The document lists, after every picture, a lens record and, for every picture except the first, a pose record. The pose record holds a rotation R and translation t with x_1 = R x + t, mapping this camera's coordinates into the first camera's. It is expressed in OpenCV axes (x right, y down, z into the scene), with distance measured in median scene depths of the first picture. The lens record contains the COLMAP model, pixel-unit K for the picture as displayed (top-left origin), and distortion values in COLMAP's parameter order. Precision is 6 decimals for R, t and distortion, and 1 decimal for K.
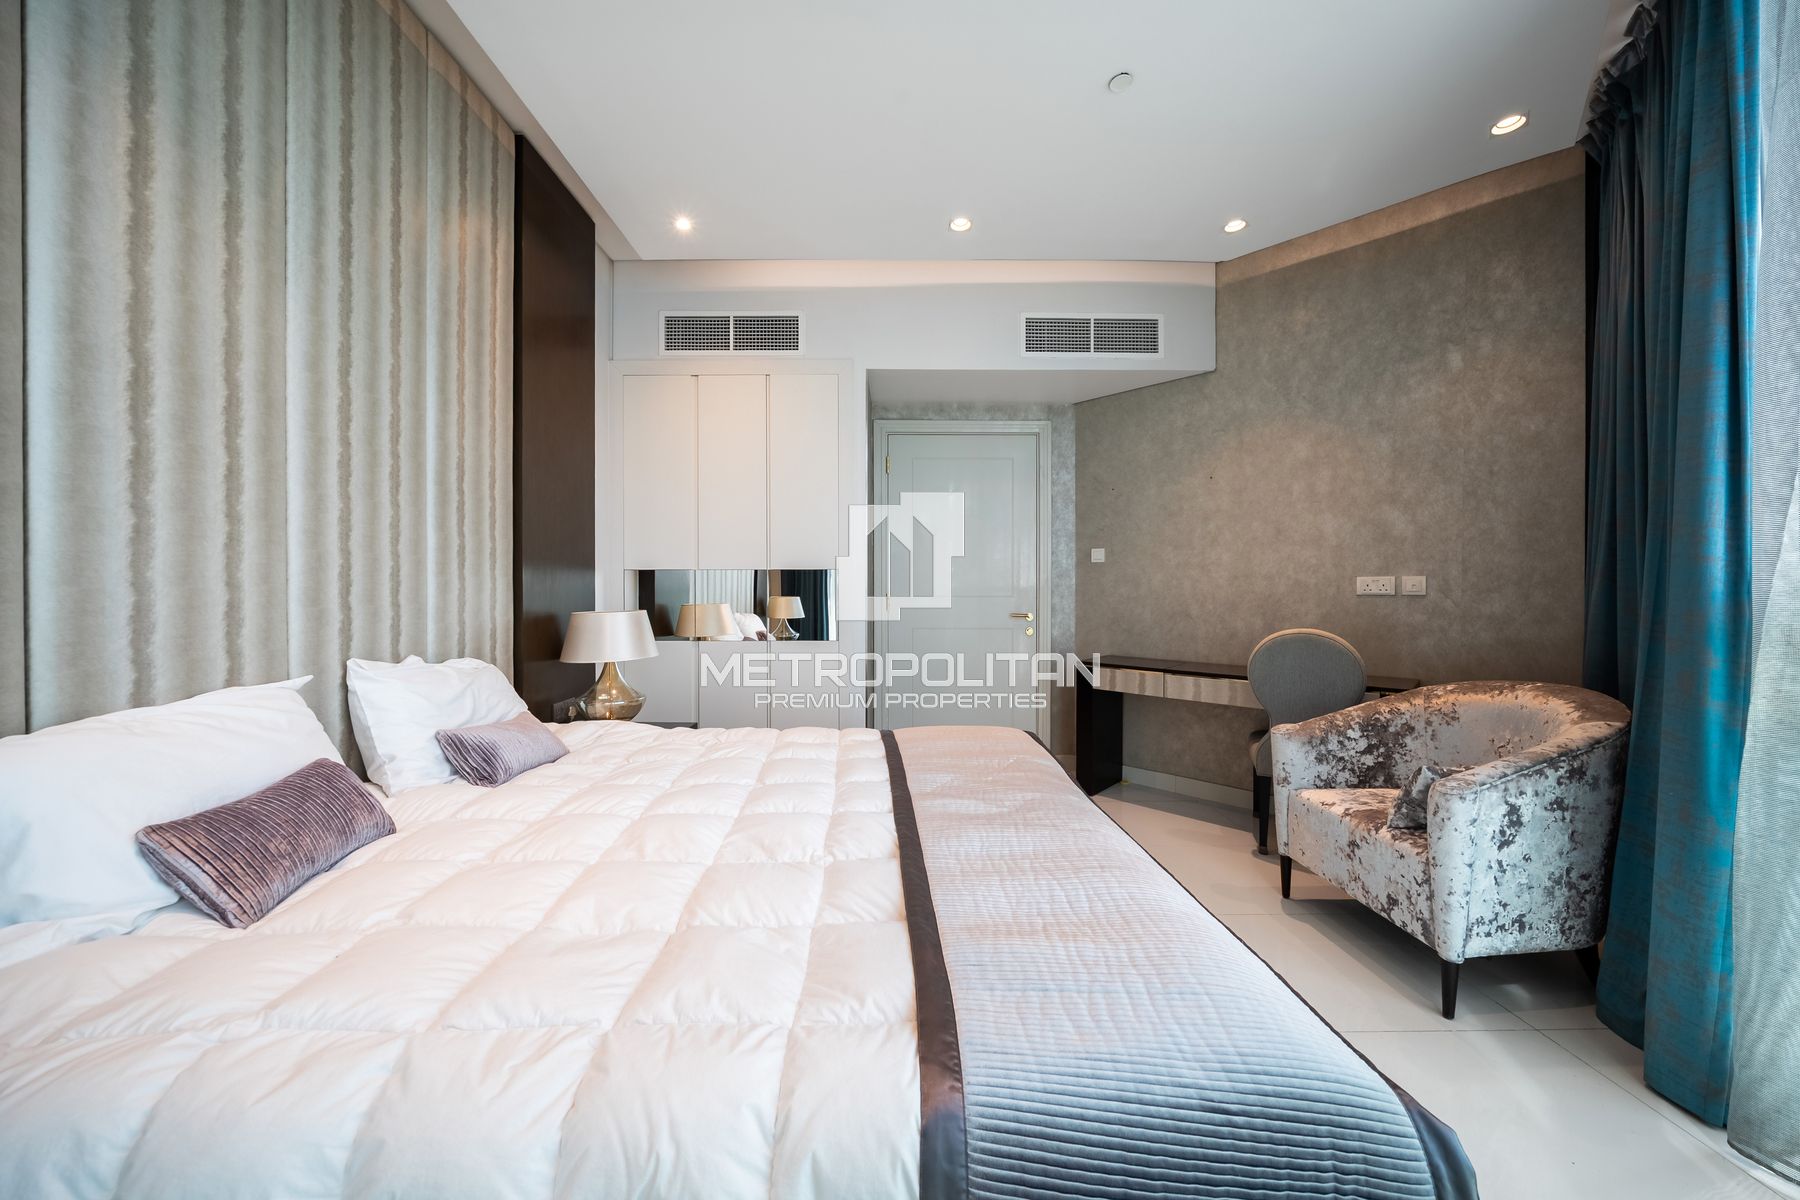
lens RADIAL K [[616.0, 0, 898.5], [0, 616.0, 591.9], [0, 0, 1]] dist [-0.006356, 0.000244]
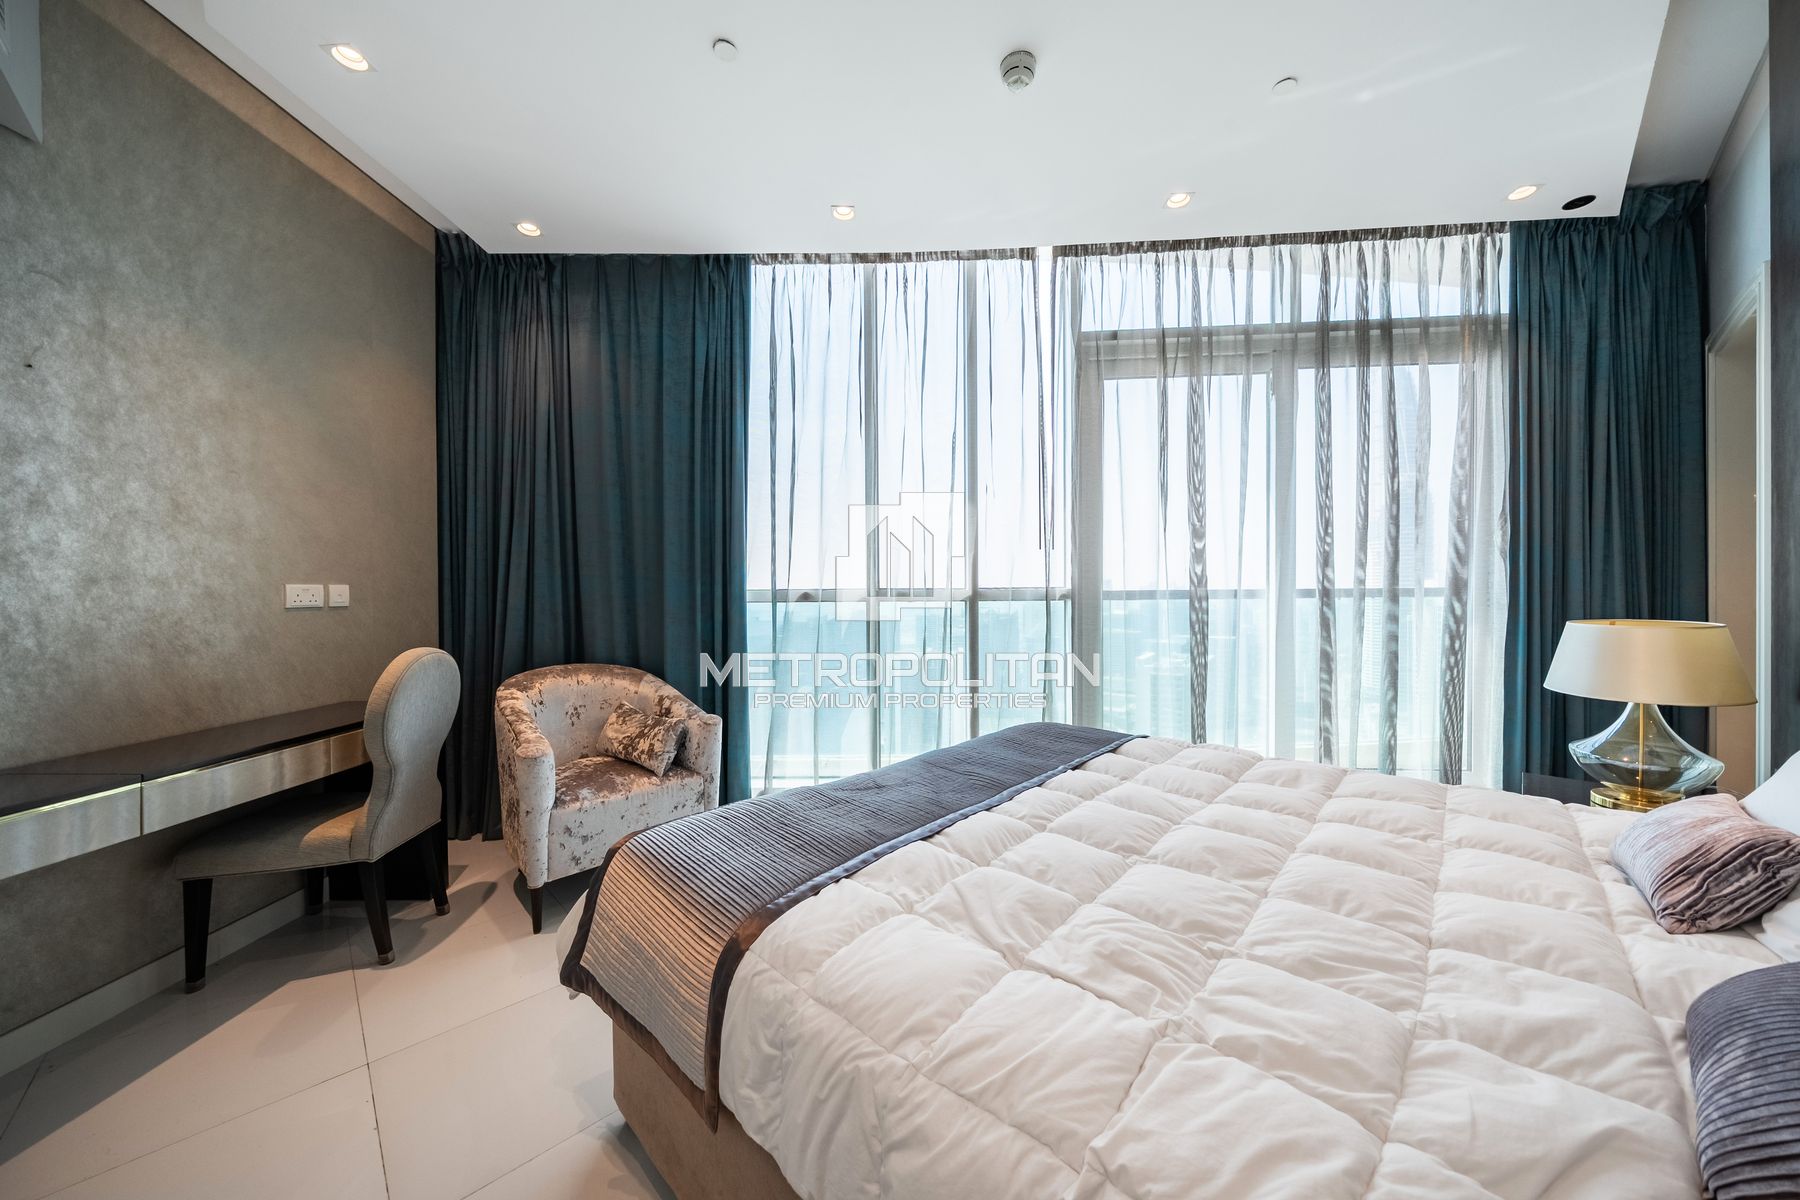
lens RADIAL K [[616.0, 0, 903.6], [0, 616.0, 596.6], [0, 0, 1]] dist [-0.006356, 0.000244]
pose [[-0.687333, -0.004997, 0.726325, -0.332985], [0.003860, 0.999937, 0.010533, -0.014774], [-0.726332, 0.010044, -0.687270, 0.974716]]
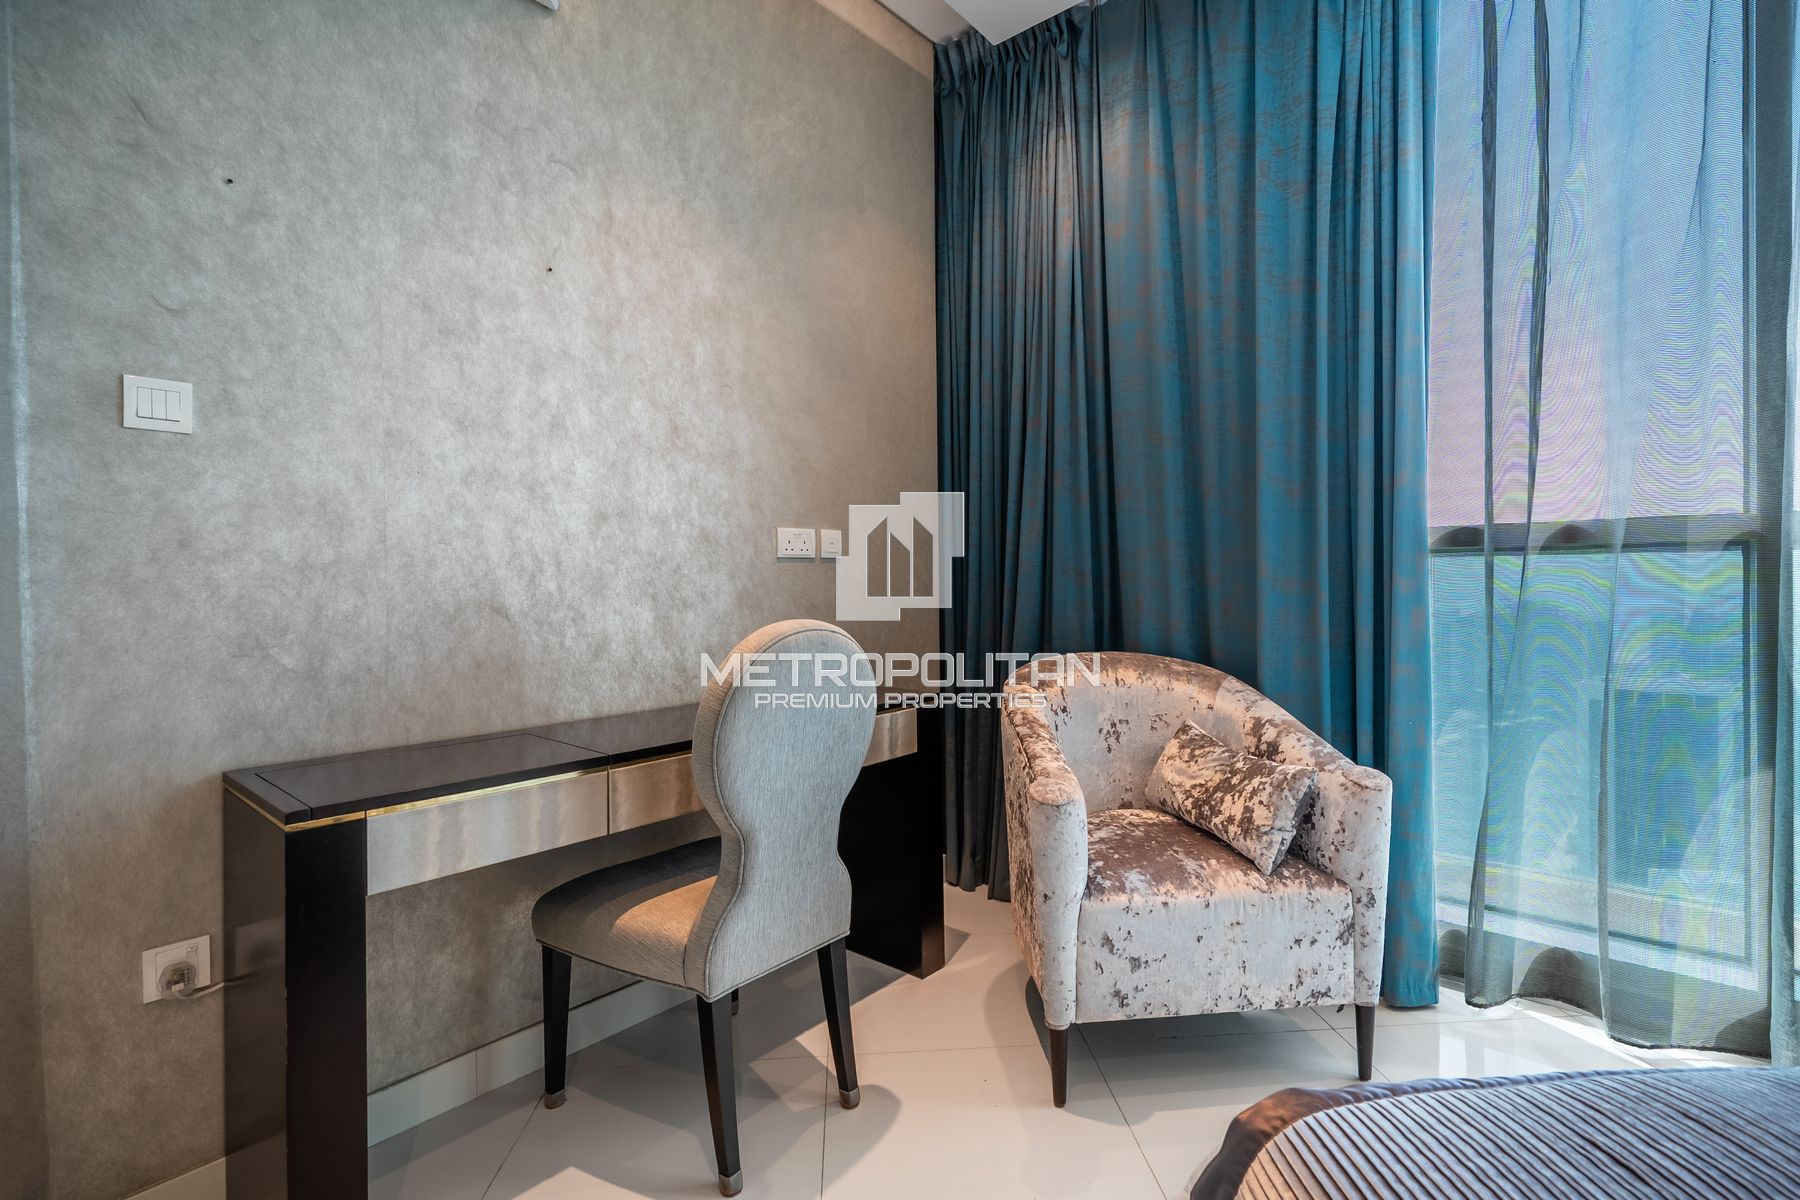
lens RADIAL K [[828.6, 0, 906.9], [0, 828.6, 586.7], [0, 0, 1]] dist [-0.001537, -0.000116]
pose [[-0.047548, -0.013224, 0.998781, -0.065323], [0.010910, 0.999846, 0.013757, 0.023456], [-0.998809, 0.011551, -0.047396, 0.921708]]
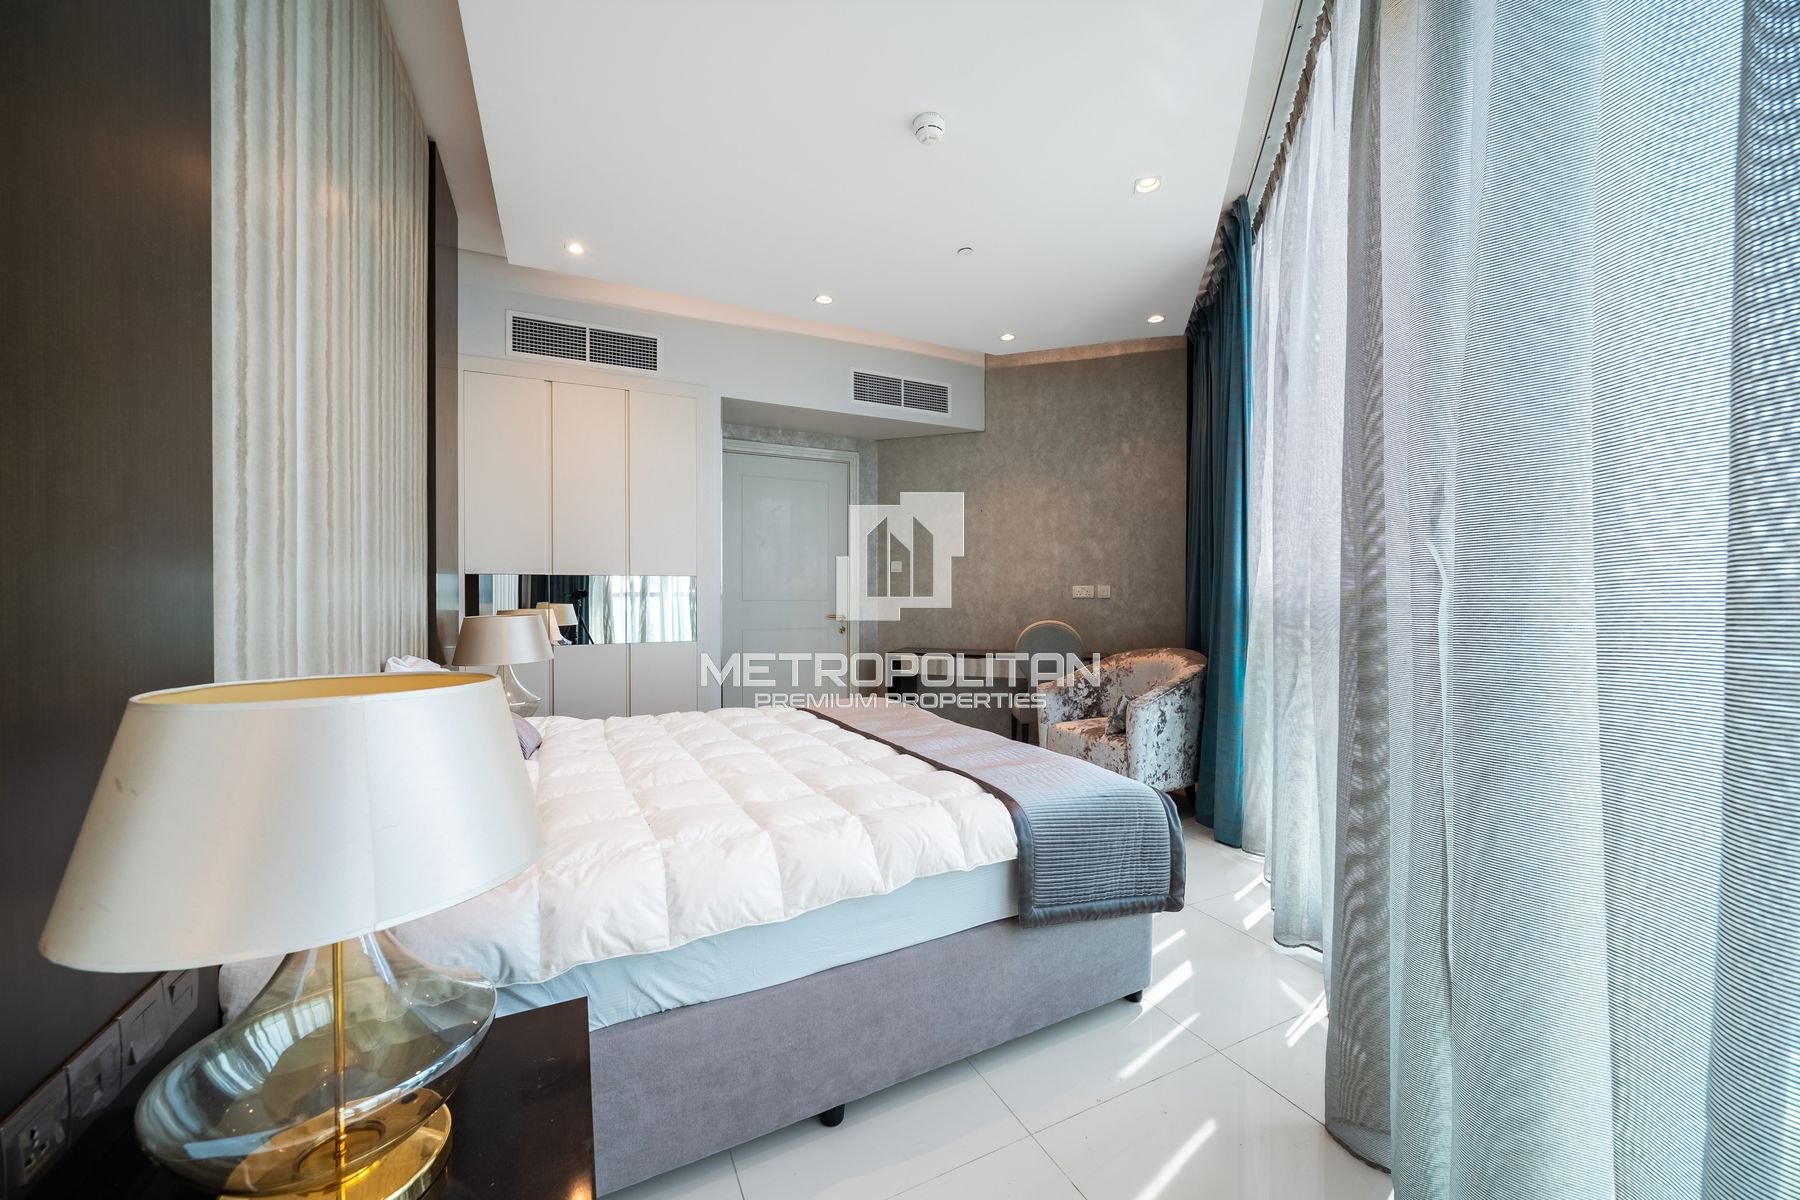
lens RADIAL K [[664.2, 0, 898.0], [0, 664.2, 600.6], [0, 0, 1]] dist [-0.000526, -0.000067]
pose [[0.899440, -0.004134, 0.437026, -0.333629], [0.002406, 0.999987, 0.004508, 0.003239], [-0.437039, -0.003003, 0.899438, -0.256292]]
